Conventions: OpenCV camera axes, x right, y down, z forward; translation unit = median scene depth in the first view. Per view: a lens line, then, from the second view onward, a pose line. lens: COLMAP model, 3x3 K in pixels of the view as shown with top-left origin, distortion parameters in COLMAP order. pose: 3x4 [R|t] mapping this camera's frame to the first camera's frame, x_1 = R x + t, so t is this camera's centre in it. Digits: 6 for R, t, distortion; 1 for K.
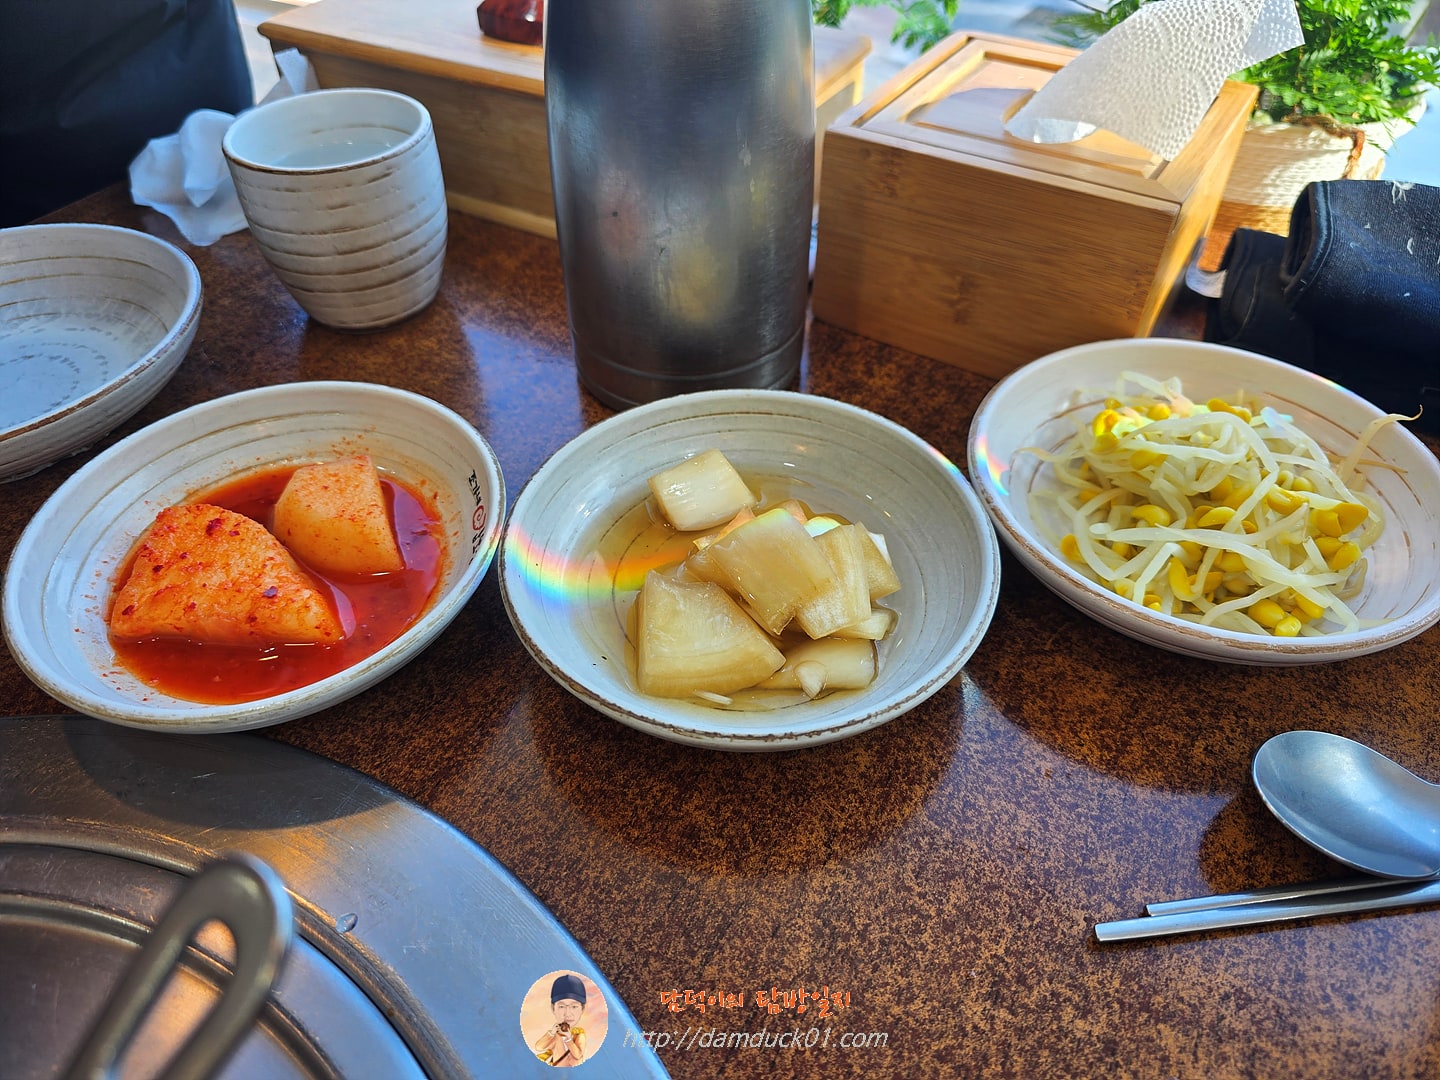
lens RADIAL K [[965.2, 0, 716.8], [0, 965.2, 535.0], [0, 0, 1]] dist [0.004303, 0.013512]
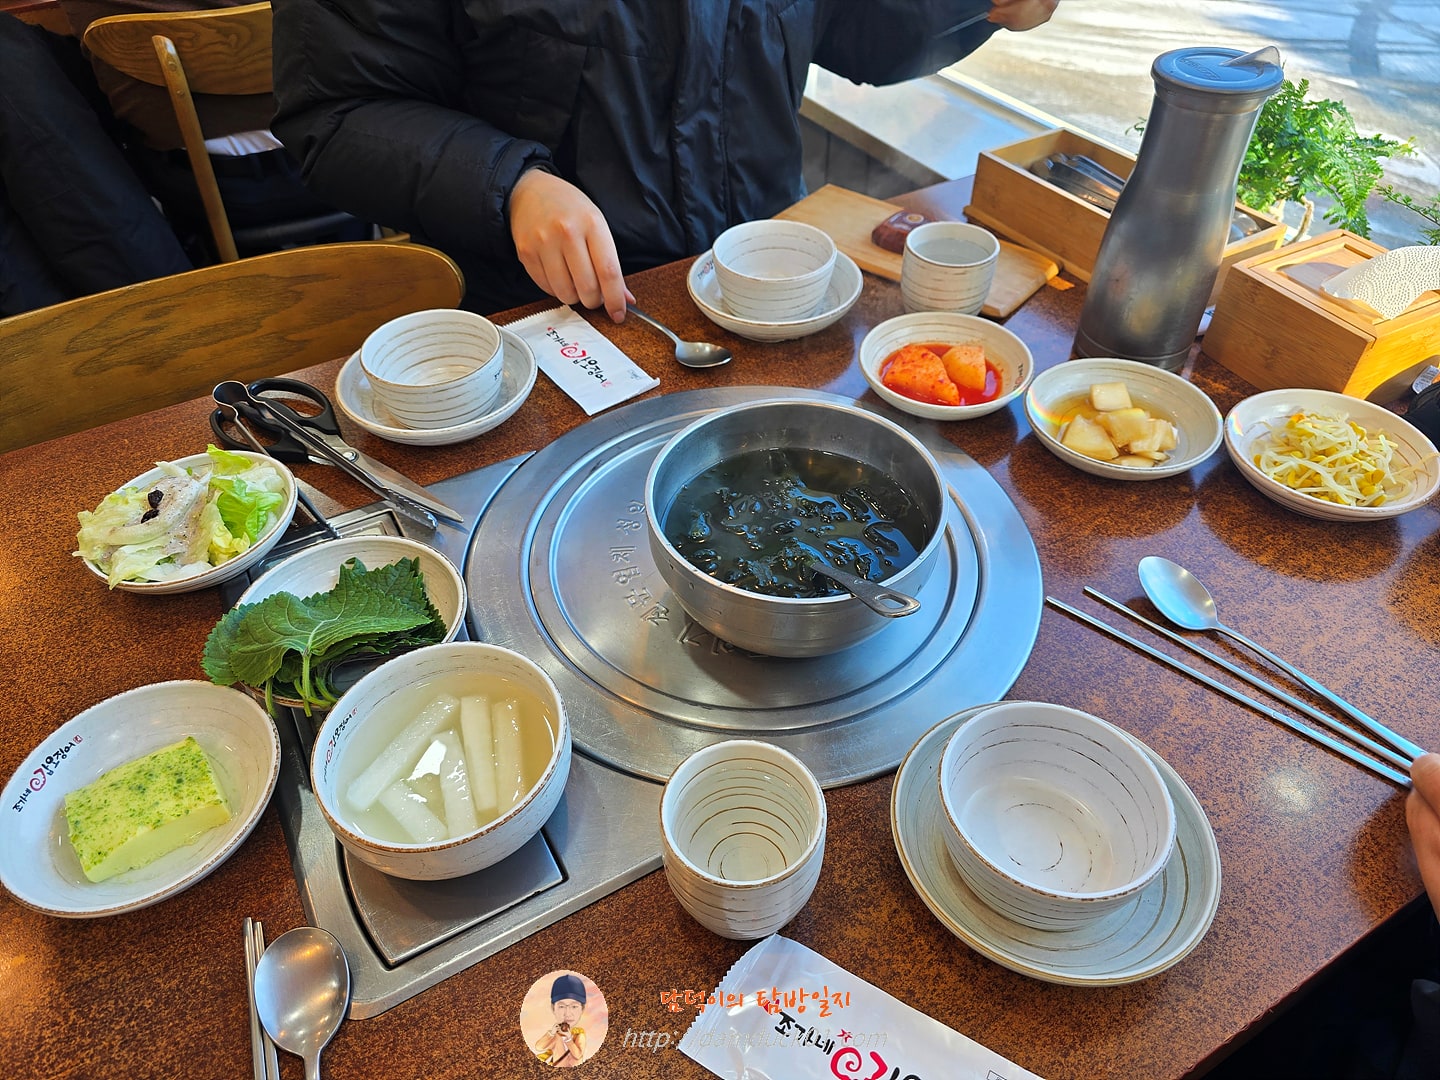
lens RADIAL K [[965.2, 0, 727.4], [0, 965.2, 539.1], [0, 0, 1]] dist [0.004303, 0.013512]
pose [[0.863190, 0.343991, -0.369559, 0.184518], [-0.345326, 0.936238, 0.064876, 0.494627], [0.368312, 0.071618, 0.926940, -1.695240]]
